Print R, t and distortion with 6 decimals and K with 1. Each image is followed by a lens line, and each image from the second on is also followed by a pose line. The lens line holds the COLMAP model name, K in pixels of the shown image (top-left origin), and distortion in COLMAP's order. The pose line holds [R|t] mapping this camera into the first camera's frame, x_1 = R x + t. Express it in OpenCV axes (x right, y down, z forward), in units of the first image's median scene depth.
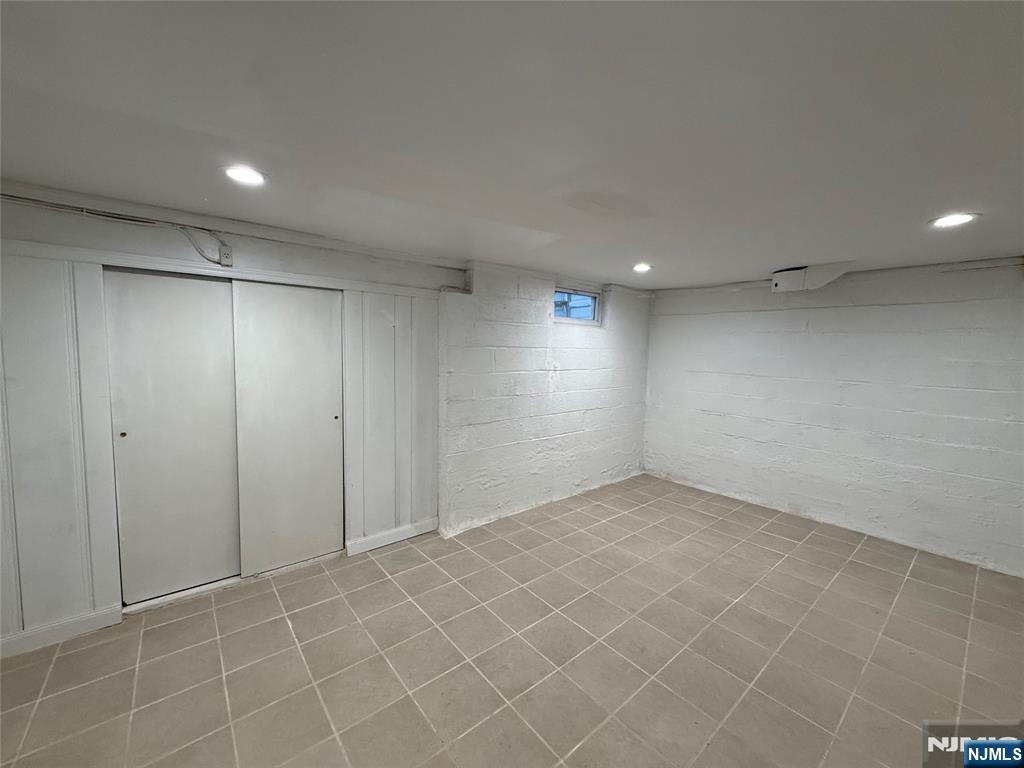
lens RADIAL K [[406.4, 0, 509.0], [0, 406.4, 384.7], [0, 0, 1]] dist [0.002112, -0.000352]
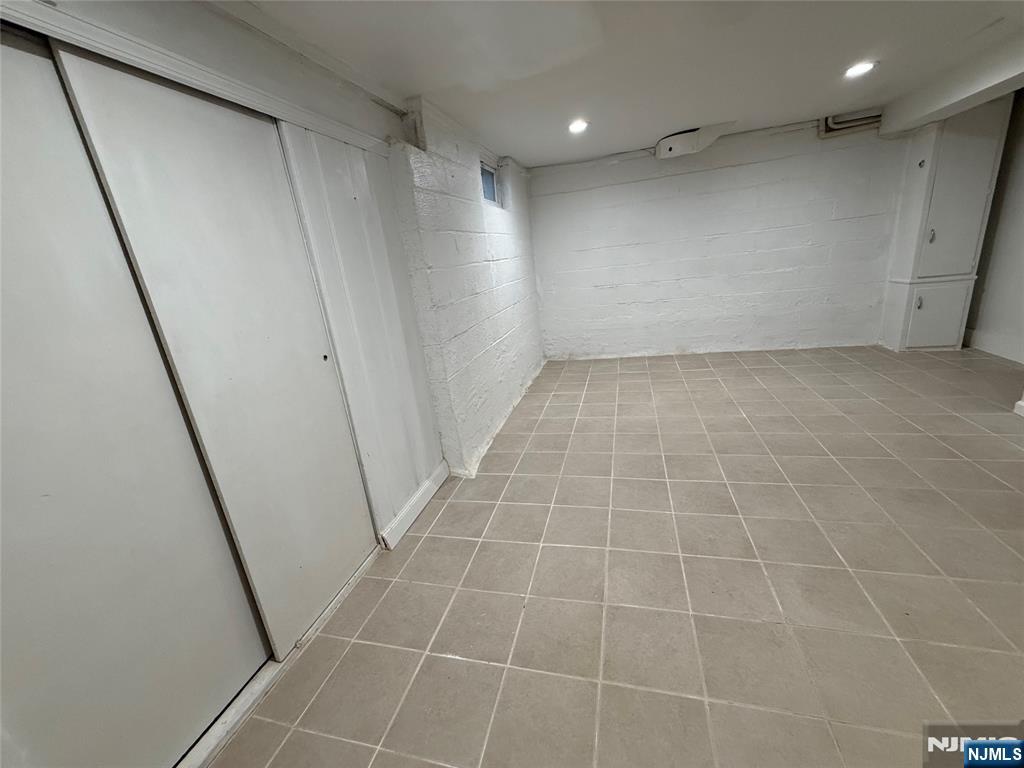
lens RADIAL K [[406.4, 0, 509.0], [0, 406.4, 384.7], [0, 0, 1]] dist [0.002112, -0.000352]
pose [[0.807829, -0.280676, 0.518298, -0.444536], [0.181655, 0.955094, 0.234086, 0.023760], [-0.560726, -0.094950, 0.822539, 0.296893]]
